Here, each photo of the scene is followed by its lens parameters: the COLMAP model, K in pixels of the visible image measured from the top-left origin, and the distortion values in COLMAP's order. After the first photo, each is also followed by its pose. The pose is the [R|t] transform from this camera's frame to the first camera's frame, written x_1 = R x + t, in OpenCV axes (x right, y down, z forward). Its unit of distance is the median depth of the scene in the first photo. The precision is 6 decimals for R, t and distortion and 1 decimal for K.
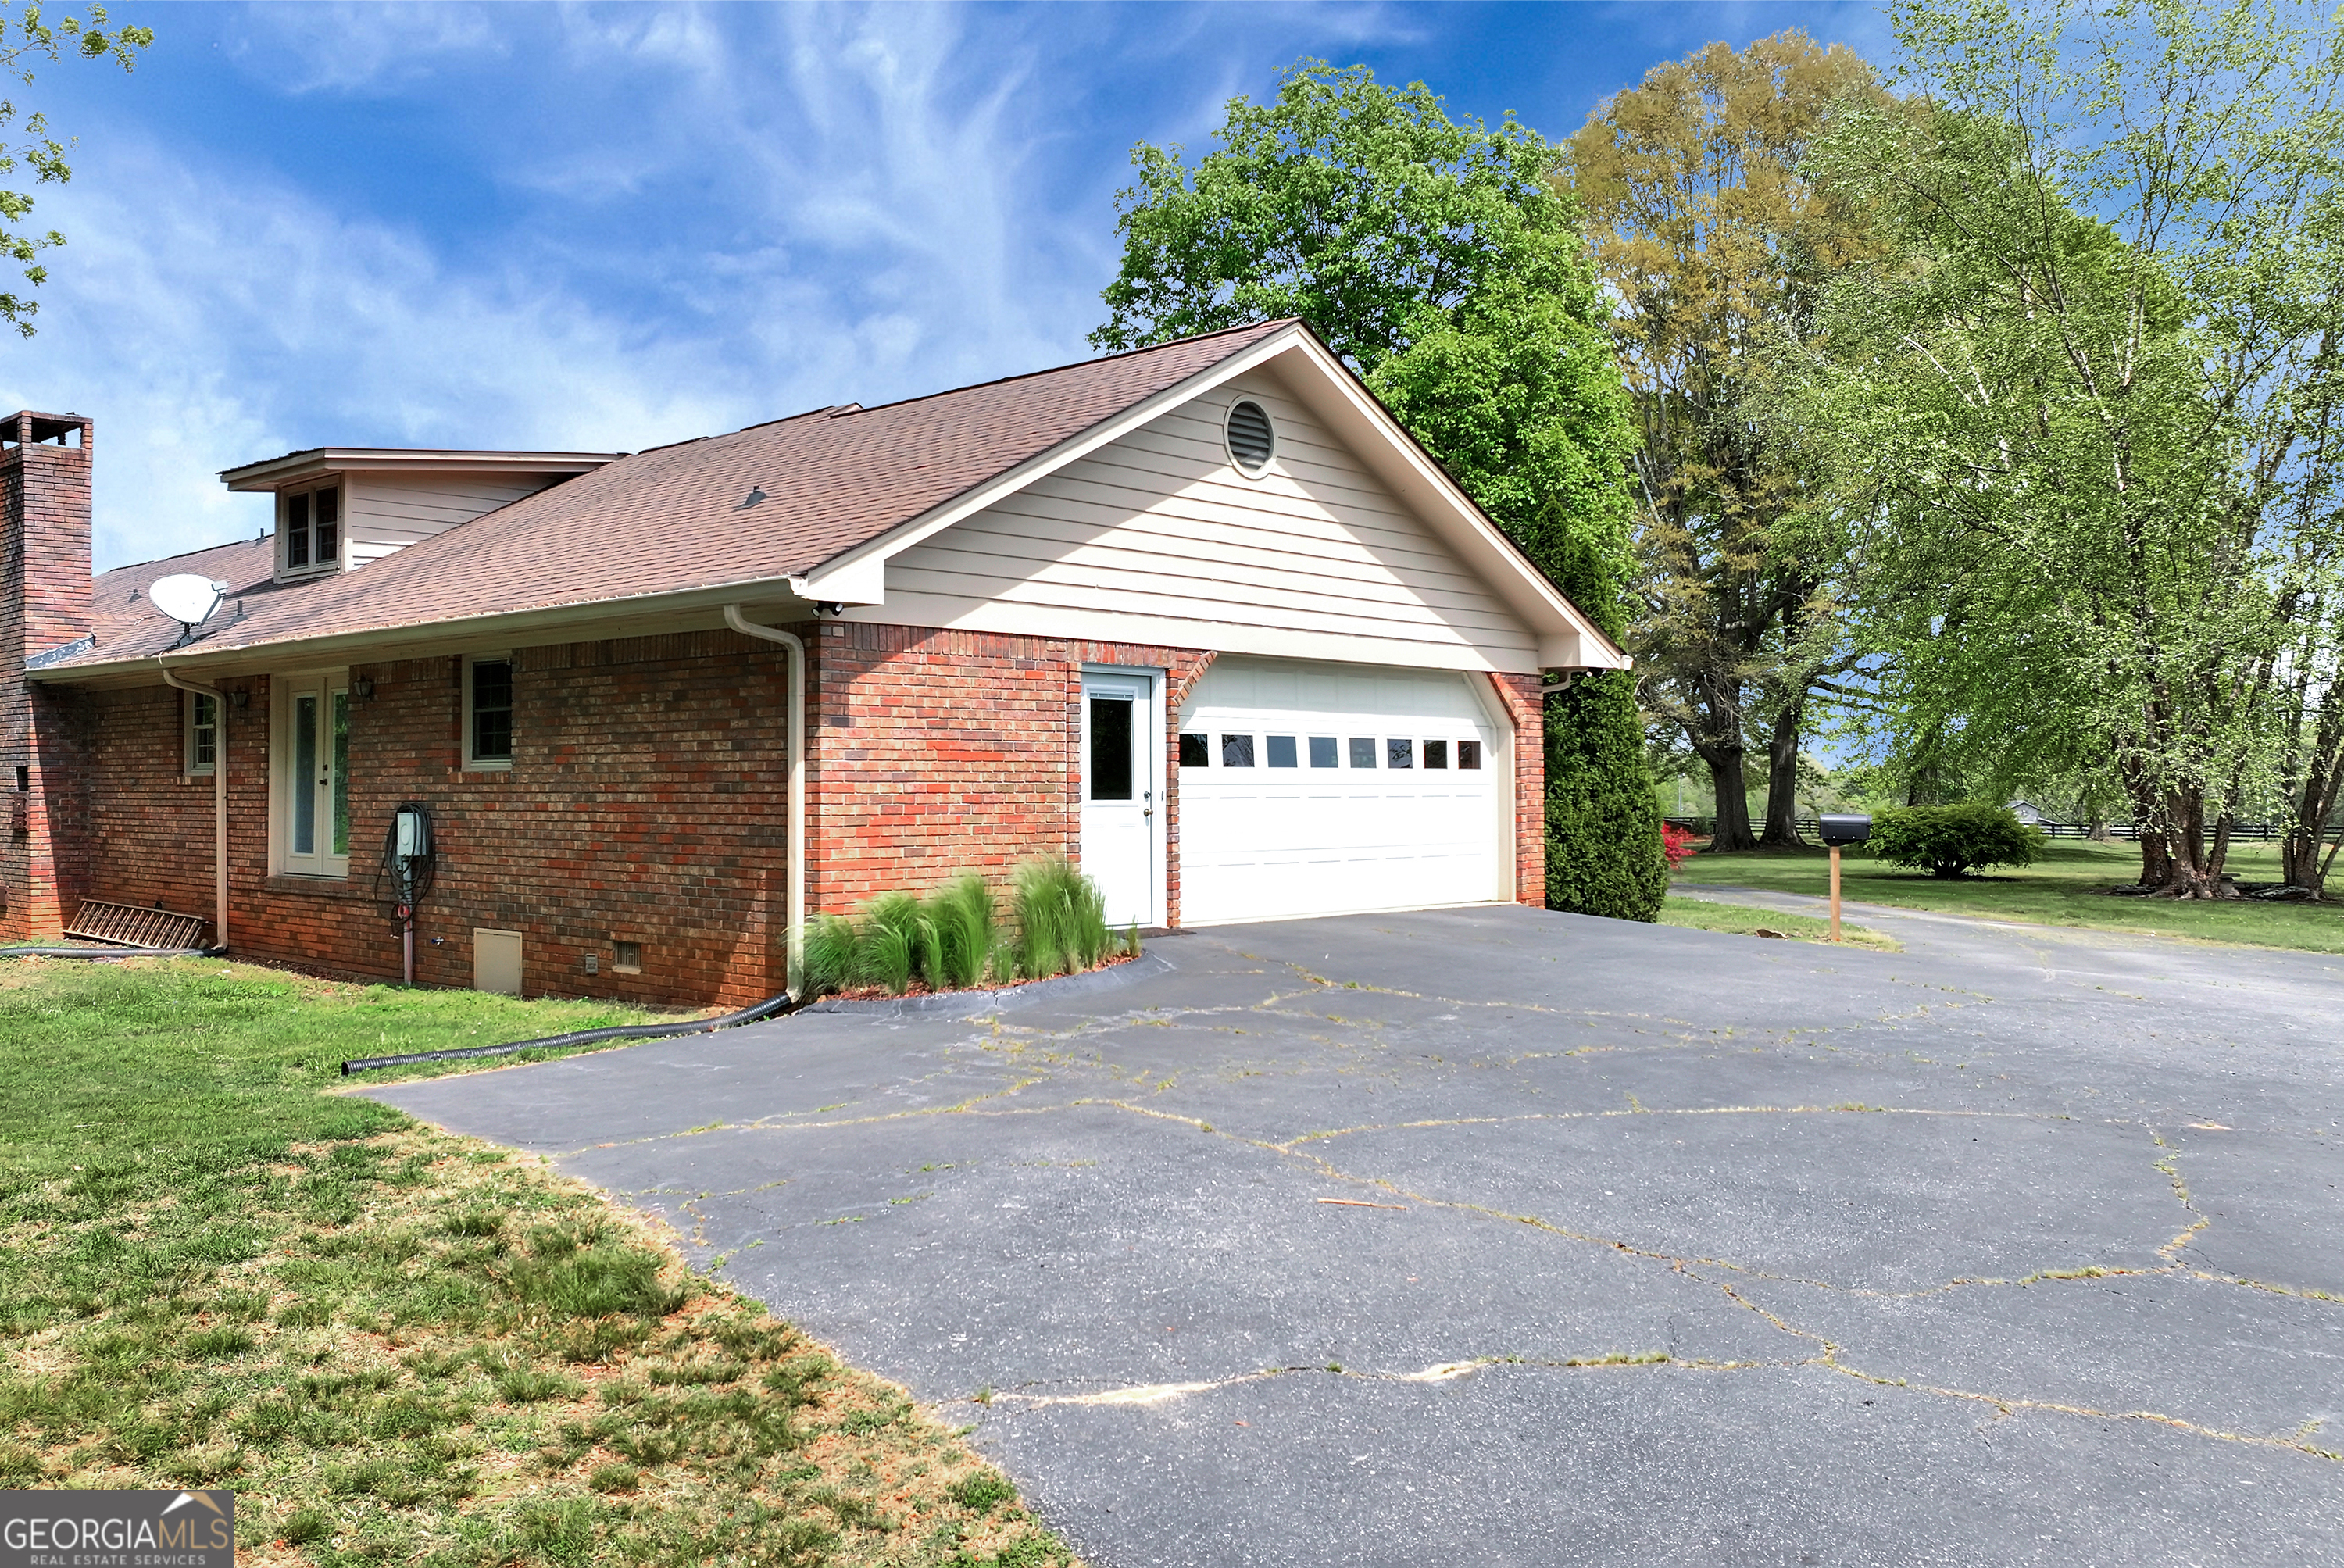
lens RADIAL K [[1952.6, 0, 1181.9], [0, 1952.6, 780.0], [0, 0, 1]] dist [0.012590, -0.018034]
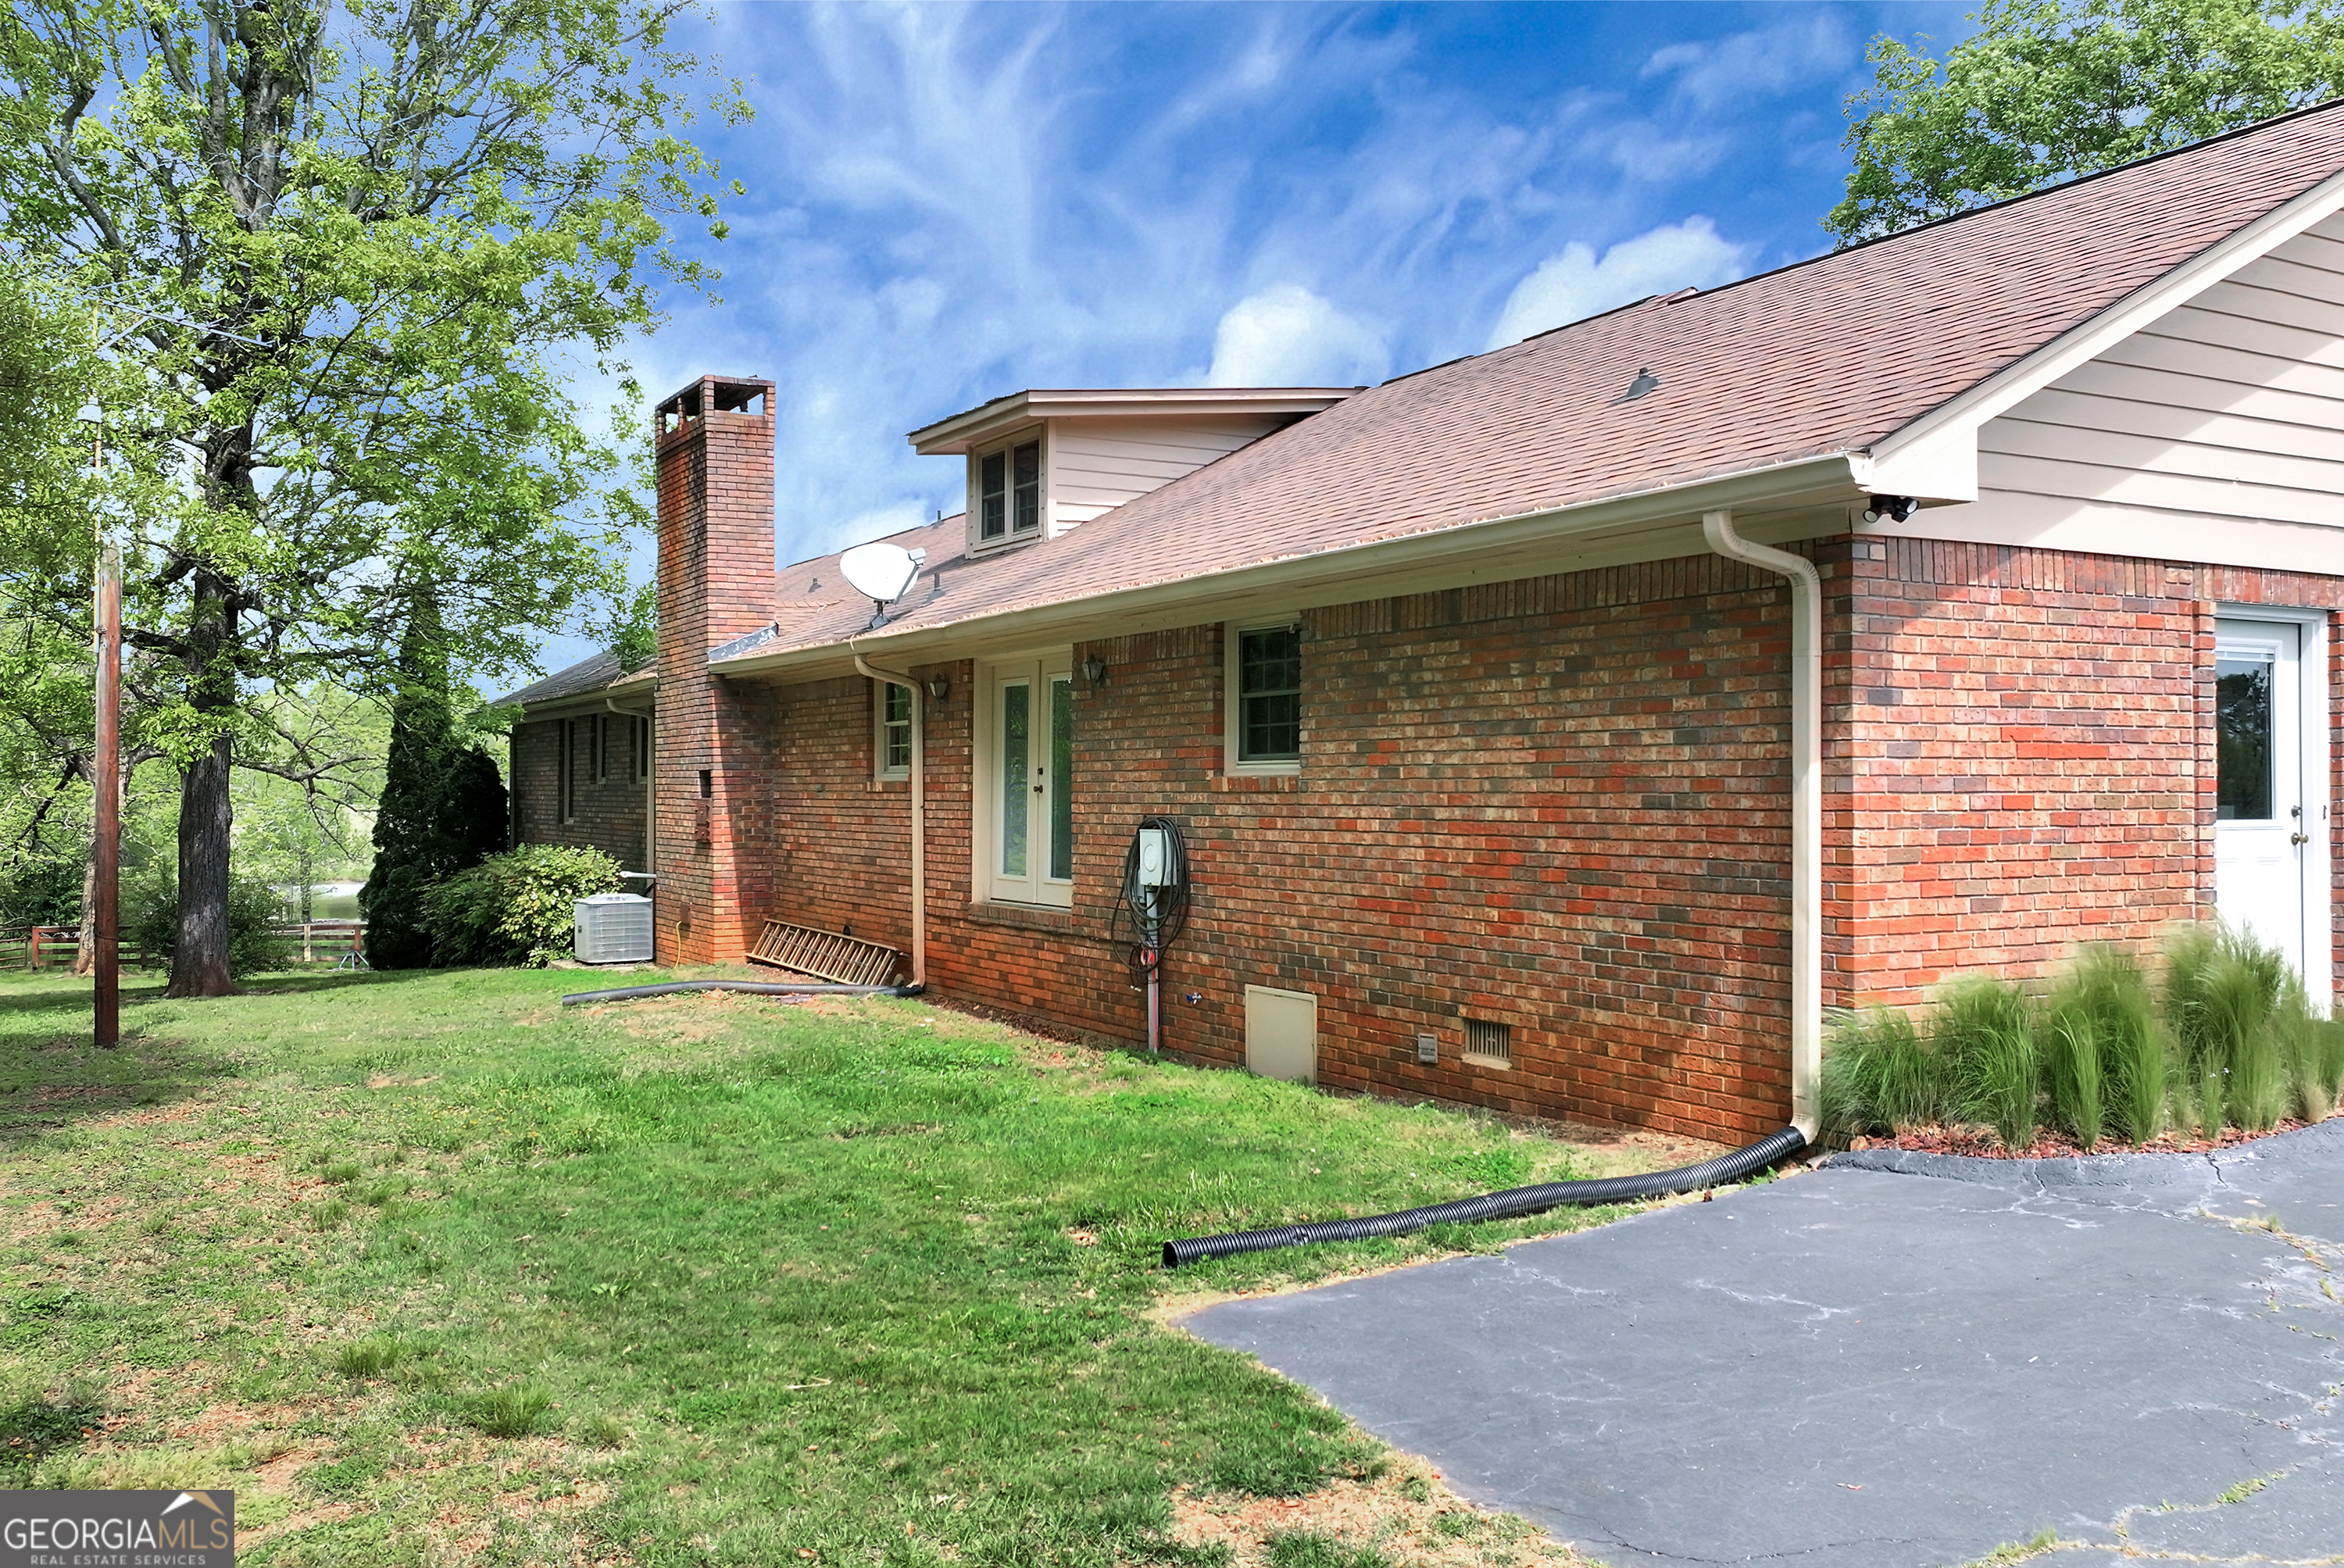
lens RADIAL K [[2118.3, 0, 1344.1], [0, 2118.3, 774.6], [0, 0, 1]] dist [0.009162, -0.003245]
pose [[0.970822, -0.002889, -0.239782, -0.148964], [0.002220, 0.999993, -0.003063, -0.002745], [0.239789, 0.002441, 0.970822, 0.250894]]
